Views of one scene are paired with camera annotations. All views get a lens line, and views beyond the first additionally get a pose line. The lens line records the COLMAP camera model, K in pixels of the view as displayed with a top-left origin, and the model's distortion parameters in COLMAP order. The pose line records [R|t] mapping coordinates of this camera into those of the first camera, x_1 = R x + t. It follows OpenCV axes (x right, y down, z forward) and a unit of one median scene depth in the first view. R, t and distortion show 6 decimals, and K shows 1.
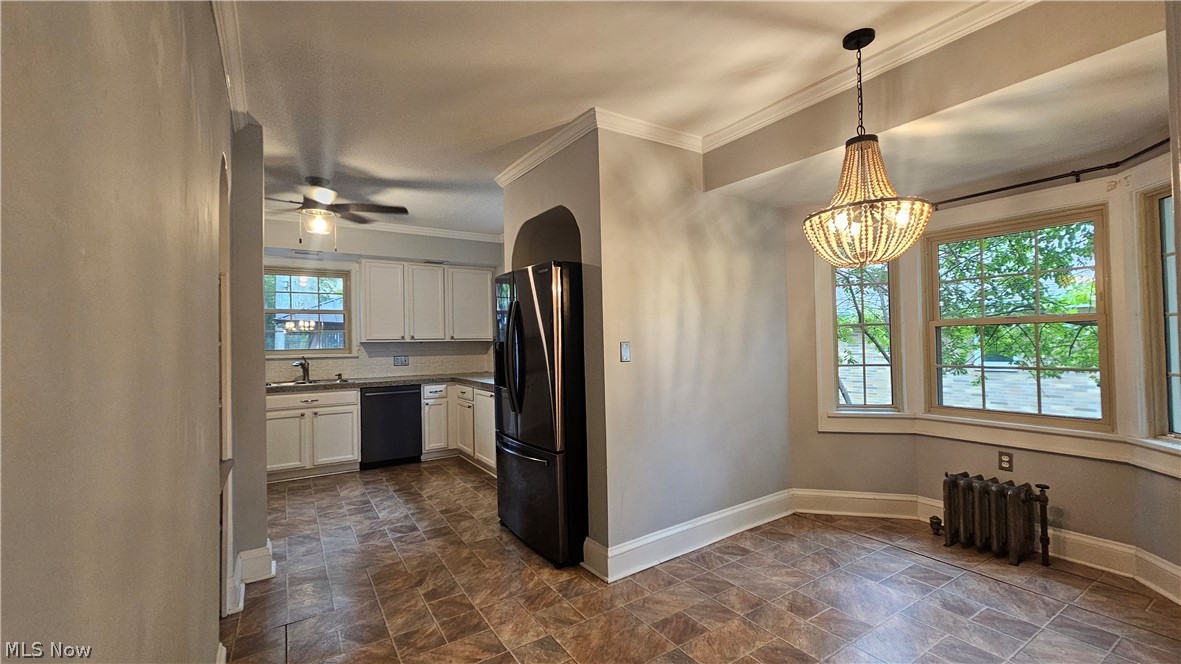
lens RADIAL K [[479.7, 0, 590.6], [0, 479.7, 332.6], [0, 0, 1]] dist [0.003435, 0.000054]
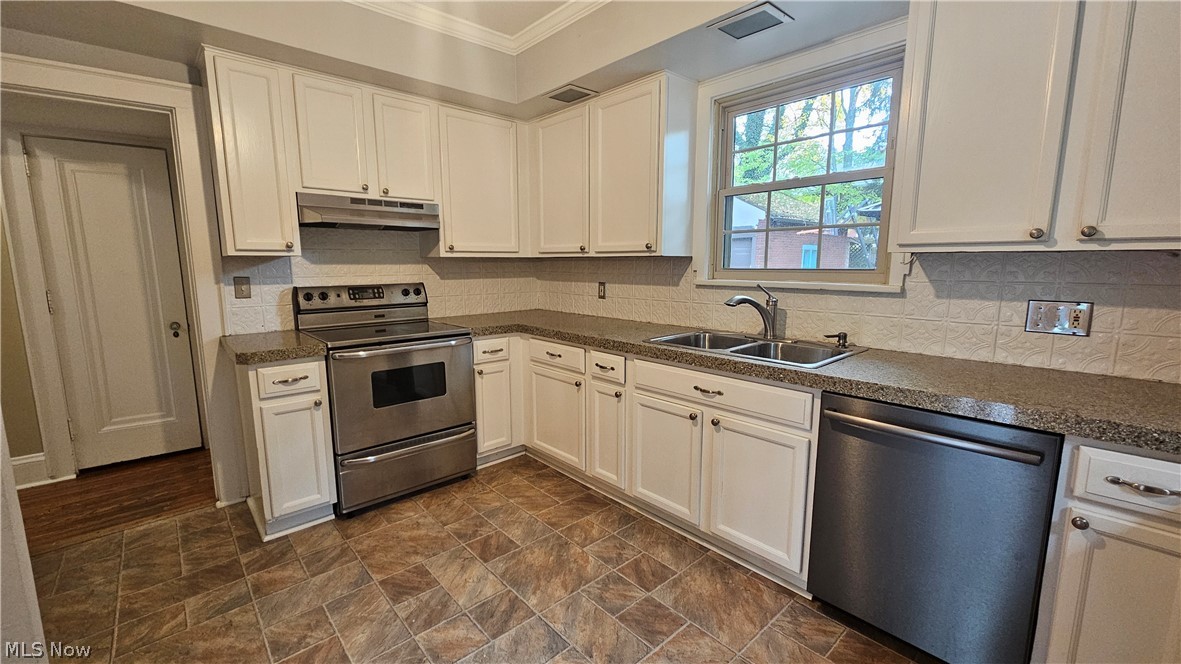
lens RADIAL K [[479.7, 0, 588.7], [0, 479.7, 331.4], [0, 0, 1]] dist [0.003435, 0.000054]
pose [[0.147993, 0.156449, -0.976536, -0.195840], [0.023152, 0.986590, 0.161568, 0.018017], [0.988717, -0.046520, 0.142386, 0.879395]]
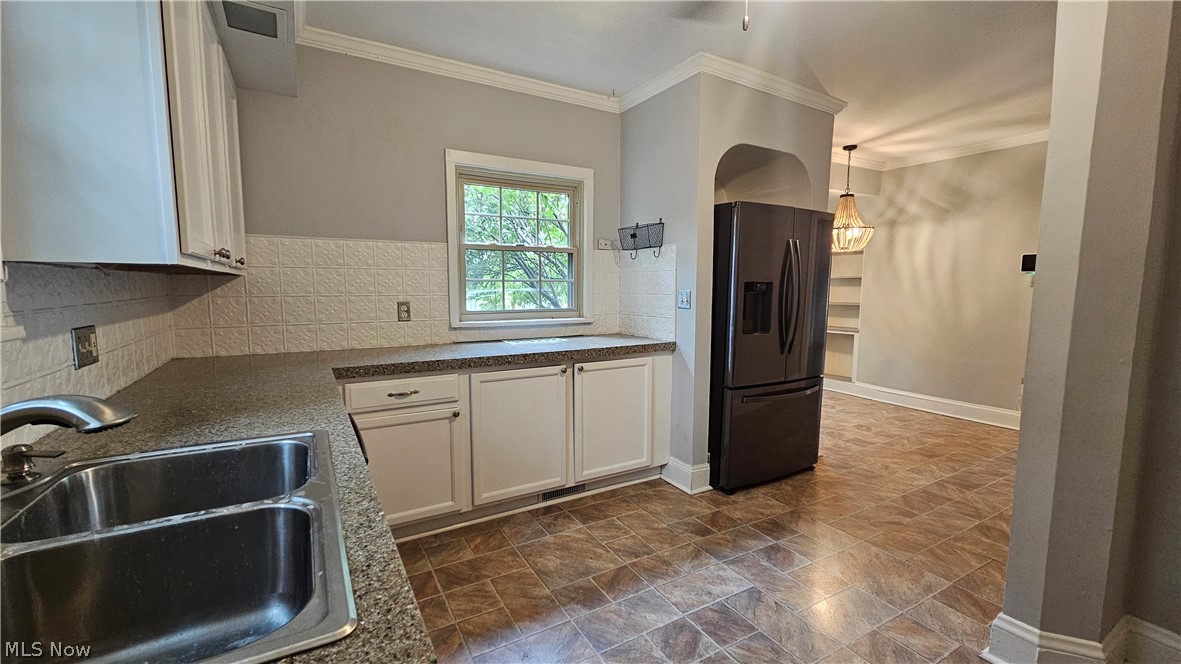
lens RADIAL K [[479.7, 0, 588.3], [0, 479.7, 332.6], [0, 0, 1]] dist [0.003435, 0.000054]
pose [[0.053551, -0.085552, 0.994894, -0.902567], [-0.021833, 0.995985, 0.086821, 0.036065], [-0.998326, -0.026370, 0.051468, 1.067329]]
